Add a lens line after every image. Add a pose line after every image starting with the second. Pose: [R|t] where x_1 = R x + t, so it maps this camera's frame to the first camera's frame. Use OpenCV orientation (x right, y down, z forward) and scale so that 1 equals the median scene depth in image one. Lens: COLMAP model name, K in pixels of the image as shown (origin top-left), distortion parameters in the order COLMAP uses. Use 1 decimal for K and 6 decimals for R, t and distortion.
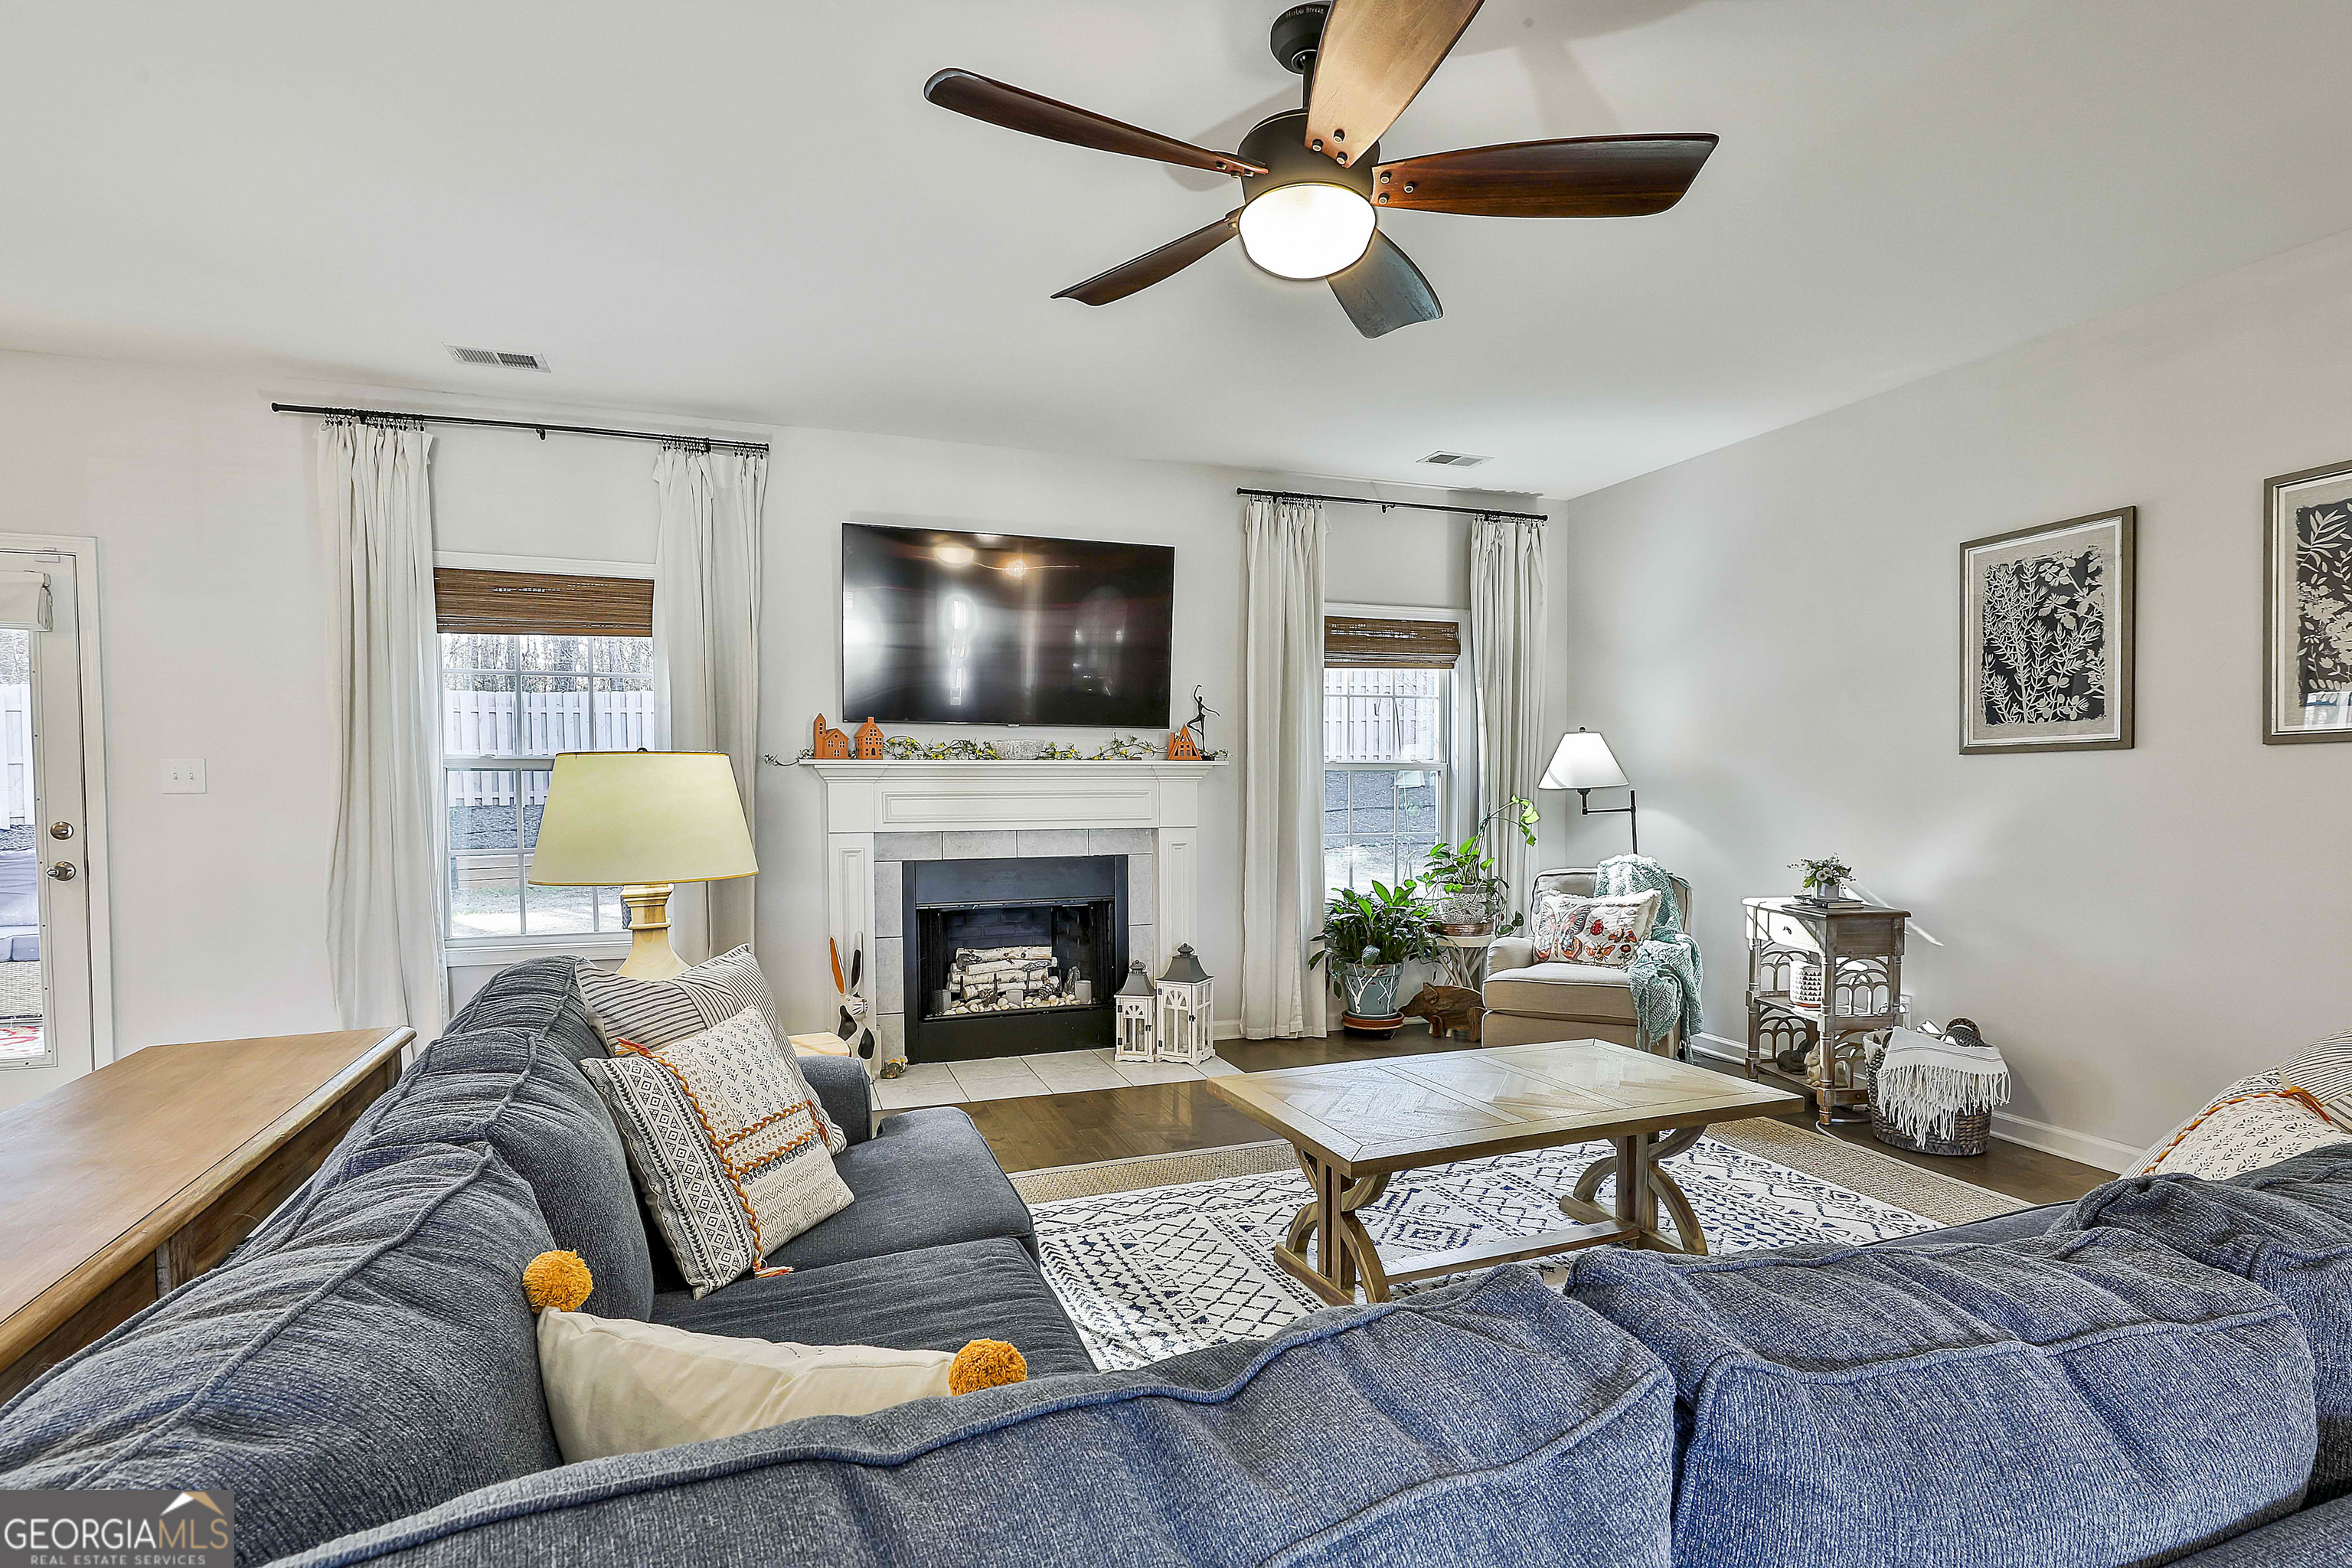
lens RADIAL K [[1139.6, 0, 1177.5], [0, 1139.6, 803.9], [0, 0, 1]] dist [0.002393, -0.003300]
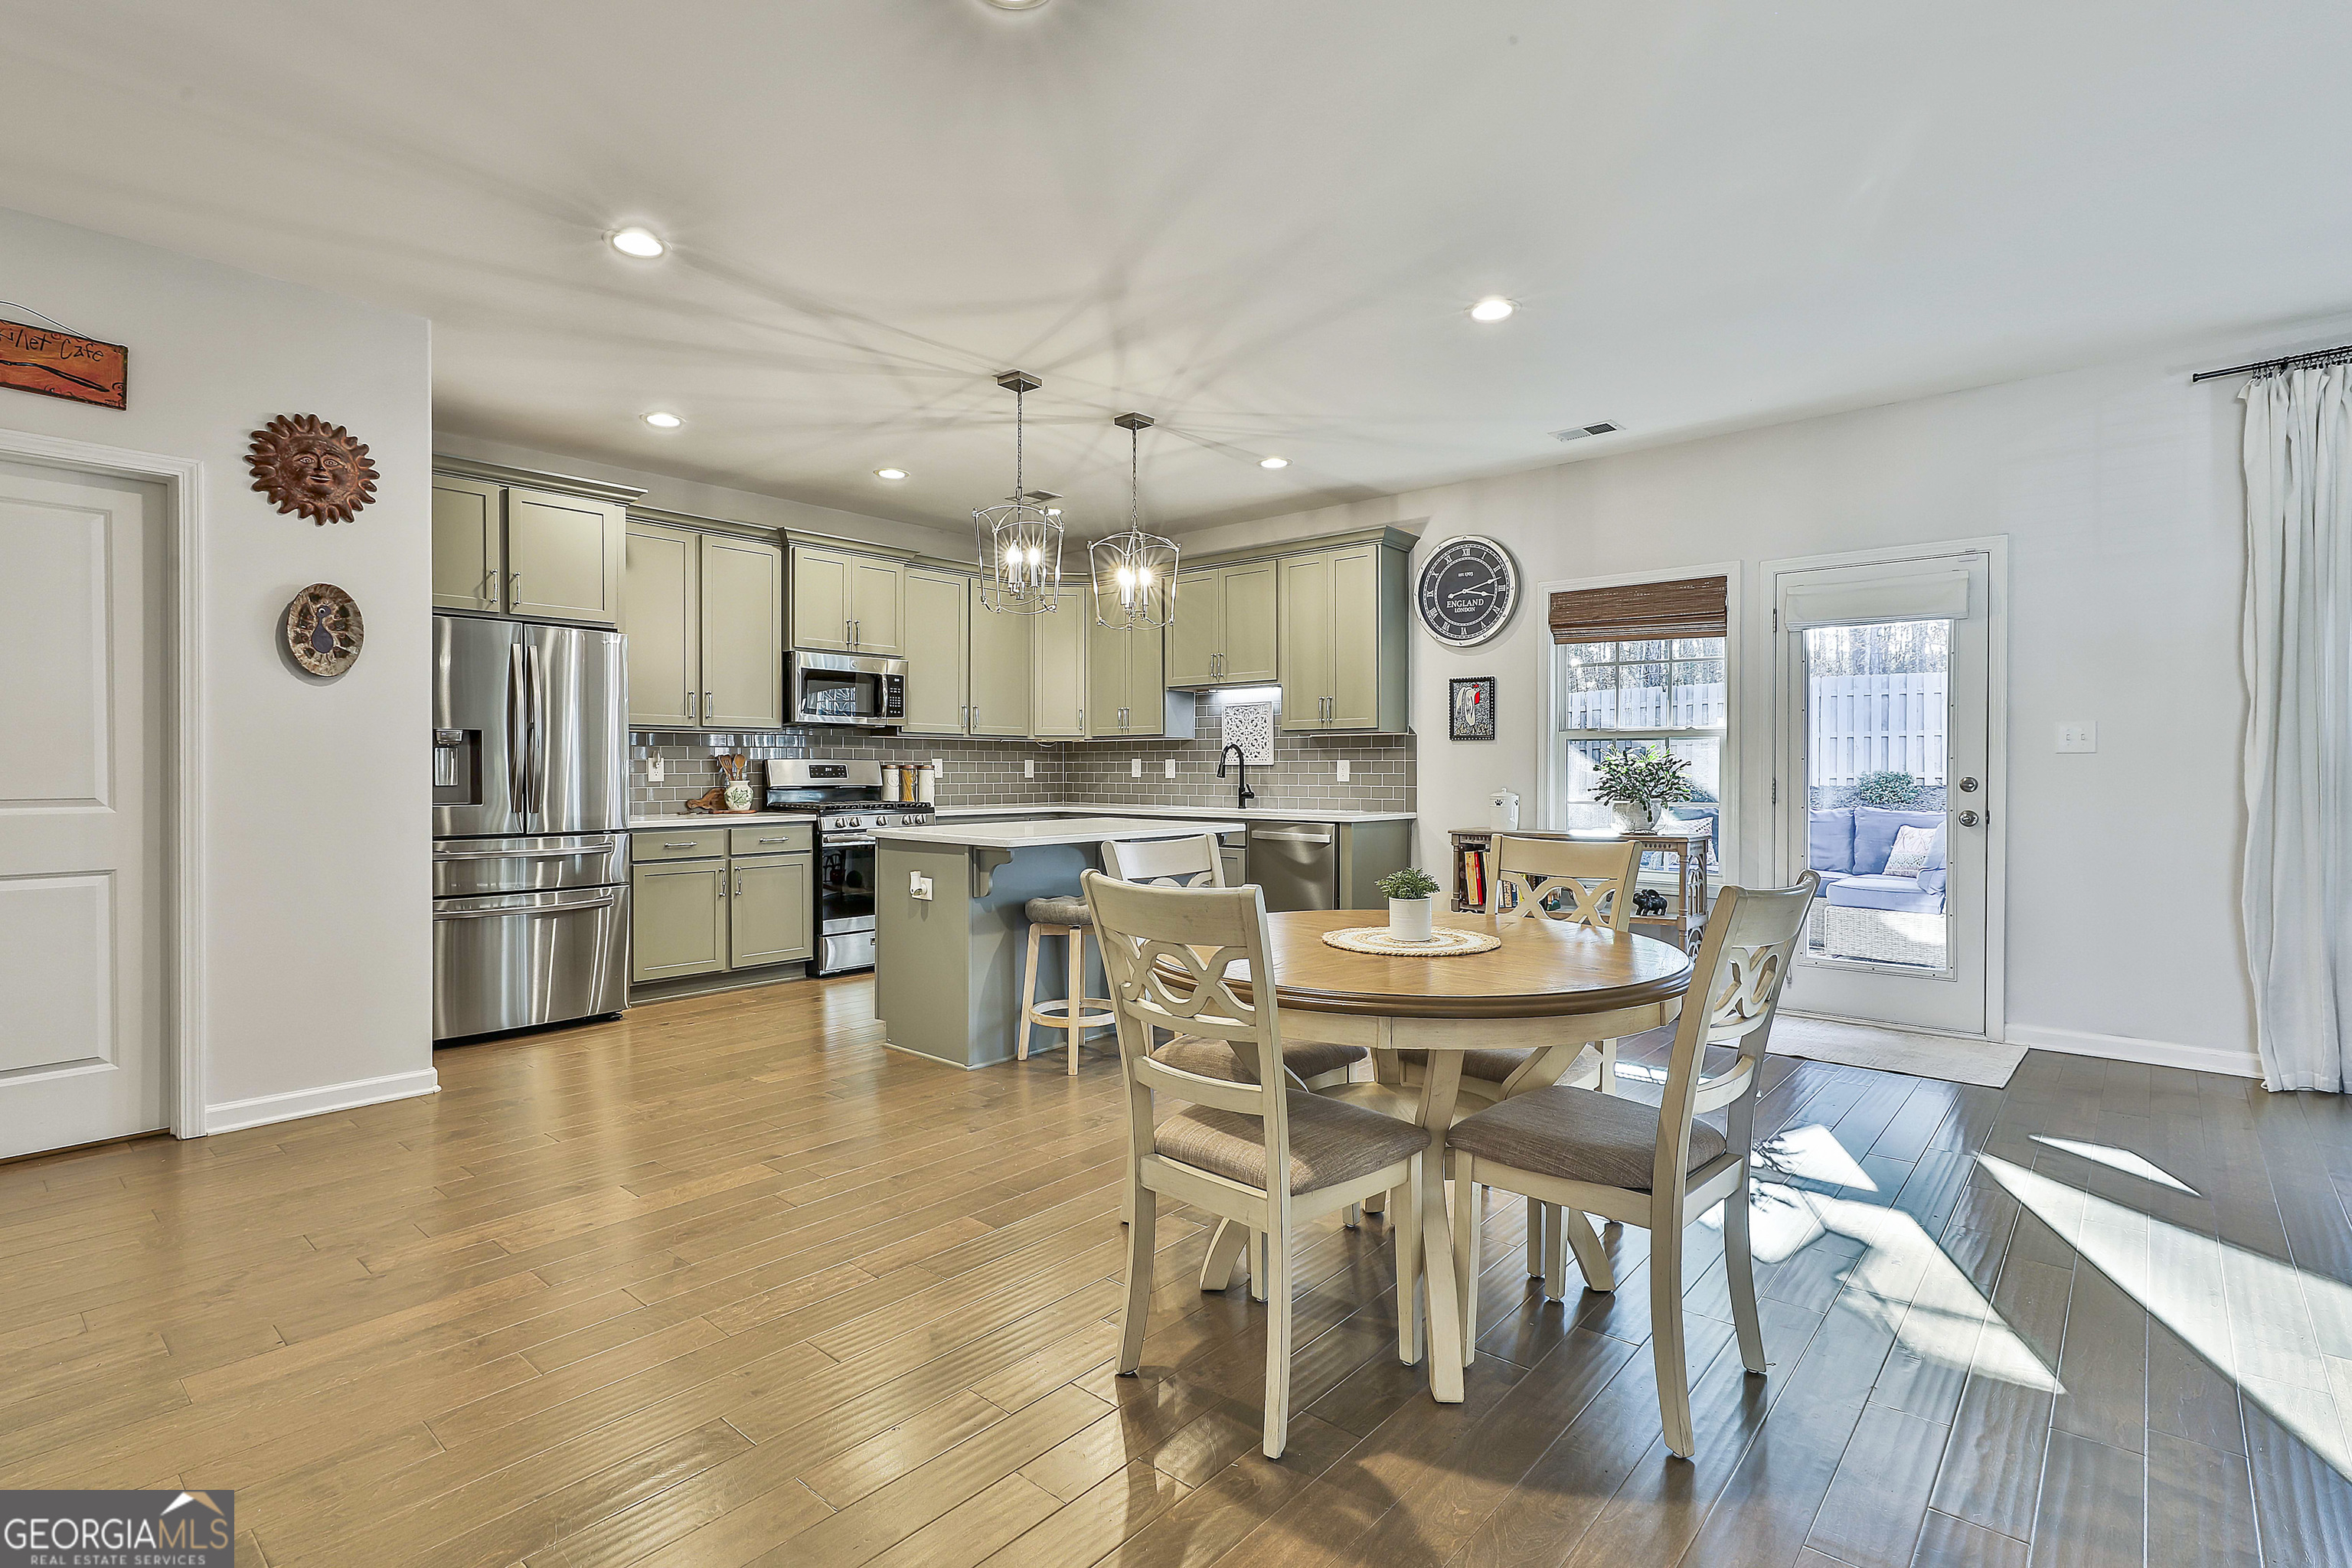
lens RADIAL K [[1139.6, 0, 1171.1], [0, 1139.6, 790.8], [0, 0, 1]] dist [0.002393, -0.003300]
pose [[0.494268, 0.016886, -0.869146, -0.373832], [-0.017048, 0.999807, 0.009729, 0.034799], [0.869142, 0.010008, 0.494461, -0.339519]]
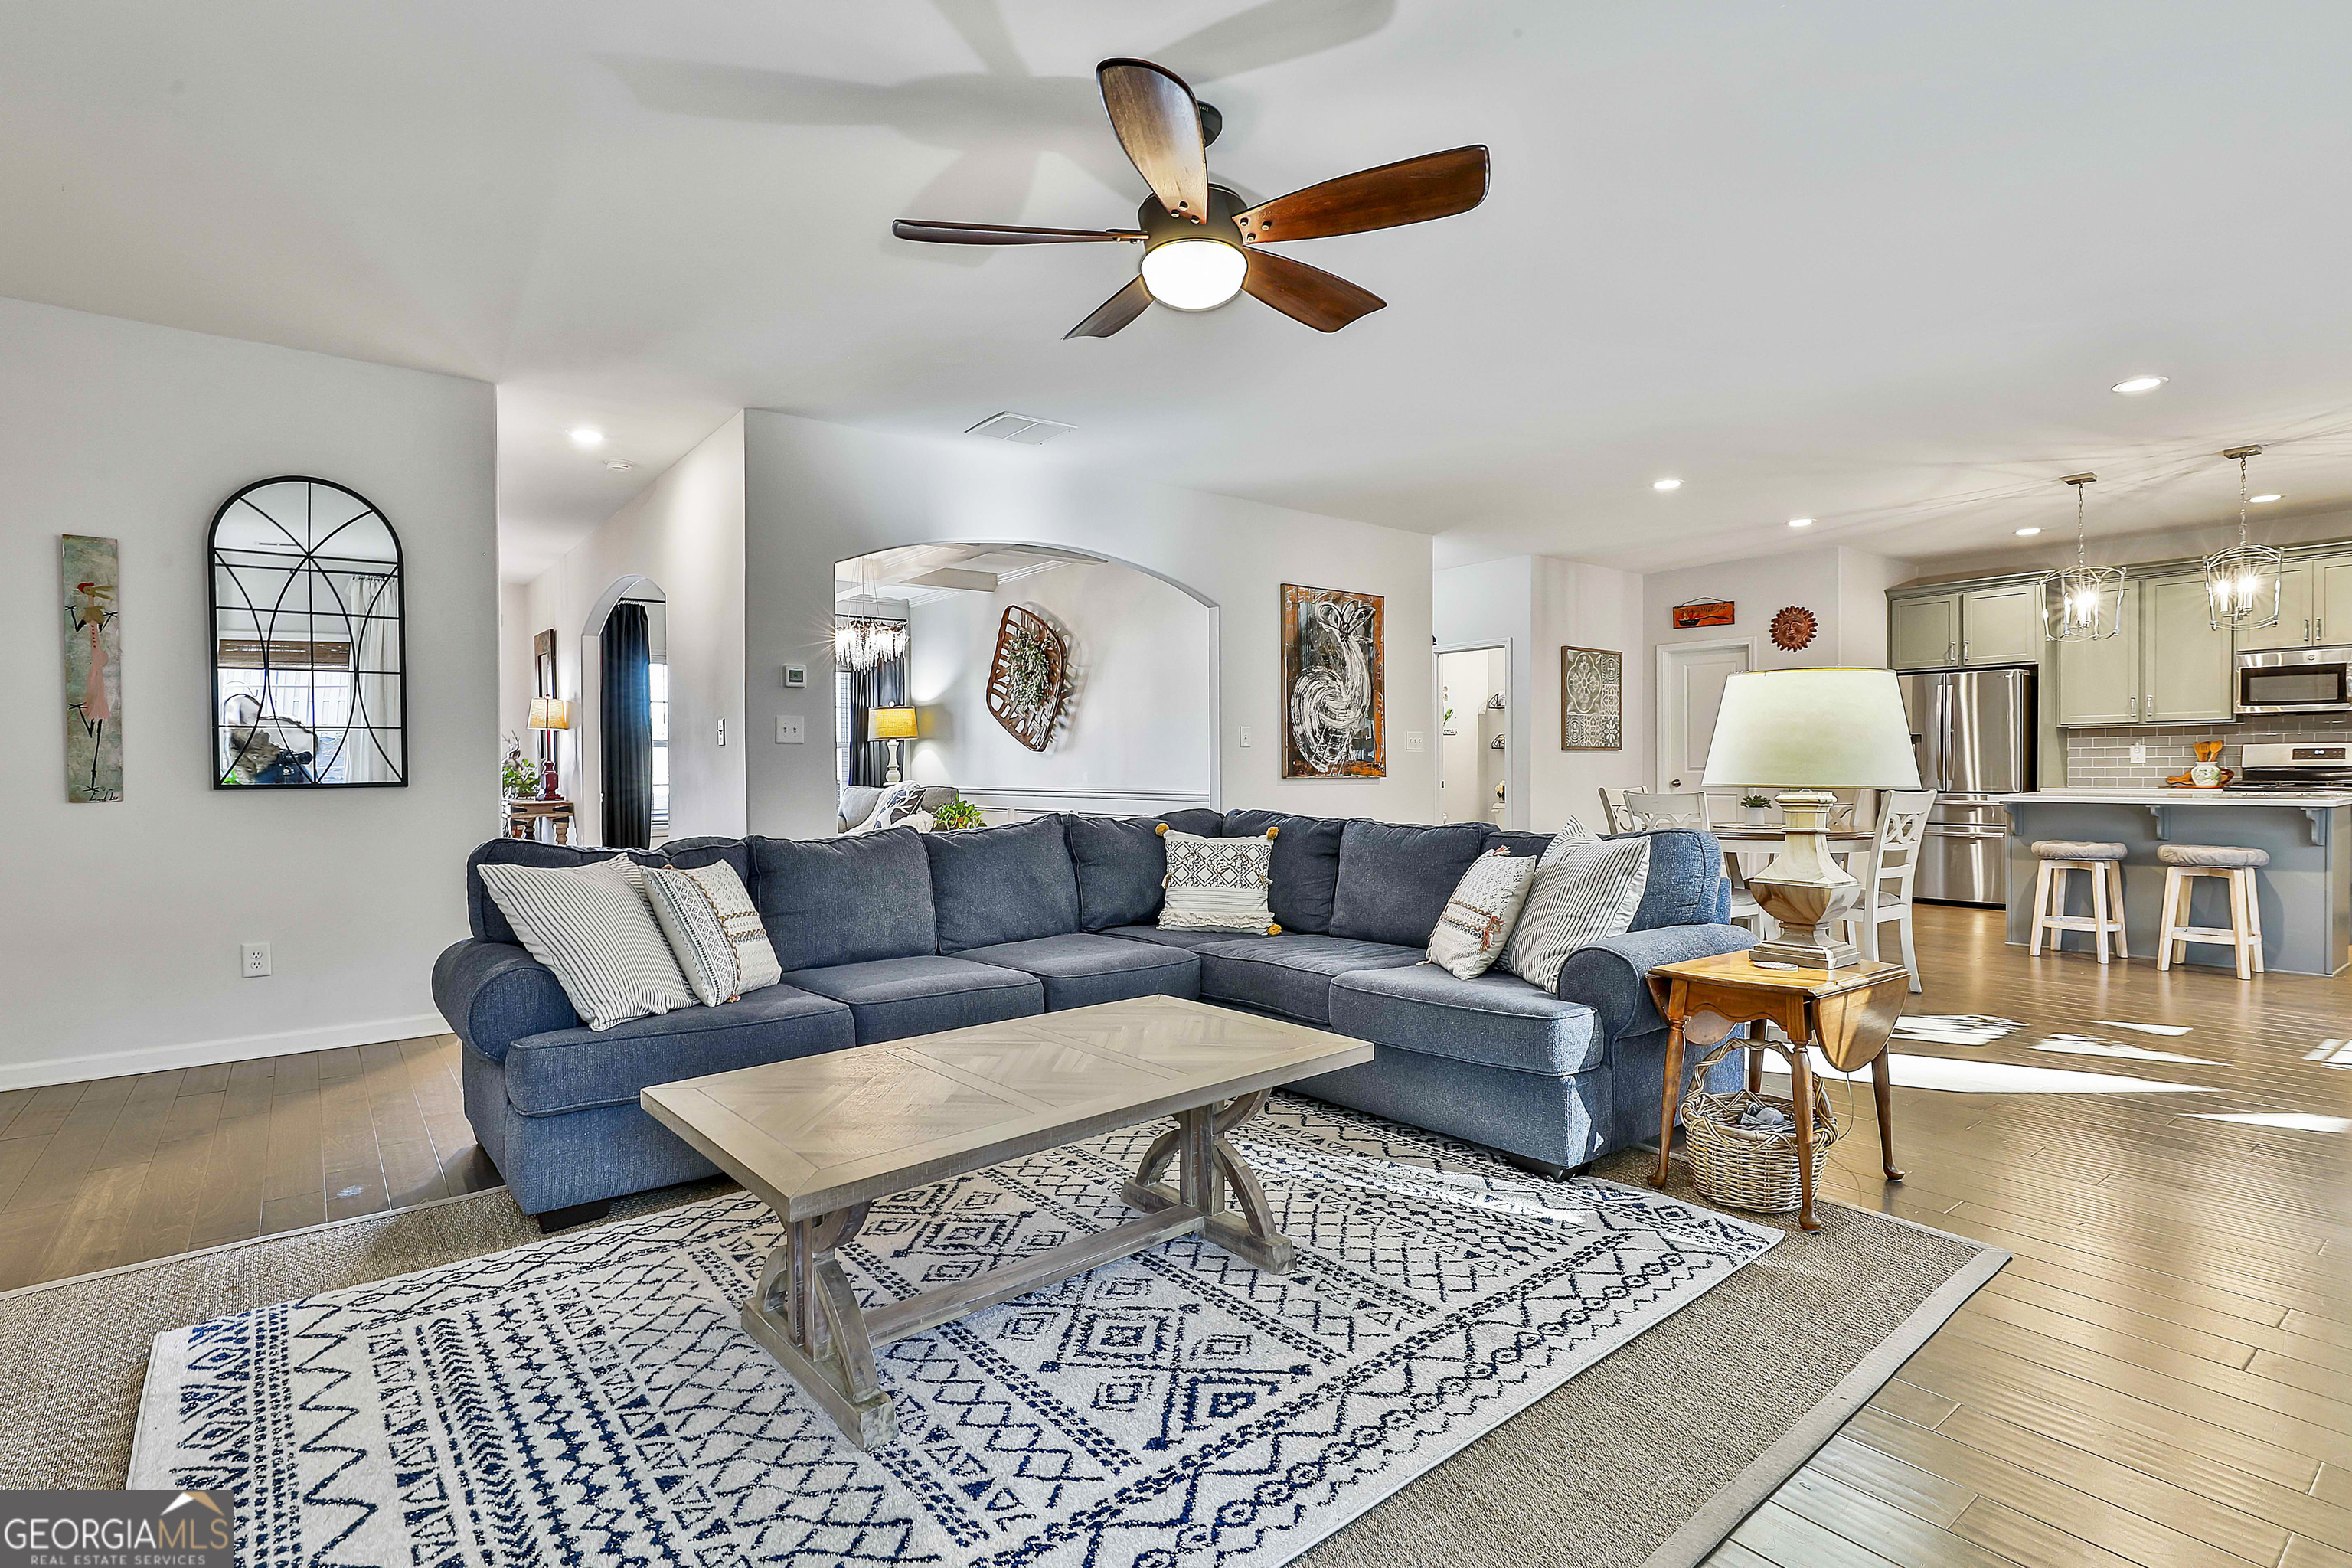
lens RADIAL K [[1139.6, 0, 1177.8], [0, 1139.6, 772.4], [0, 0, 1]] dist [0.002393, -0.003300]
pose [[-0.948562, 0.007612, -0.316499, 0.328248], [0.001481, 0.999807, 0.019608, 0.020782], [0.316587, 0.018130, -0.948390, 1.353073]]
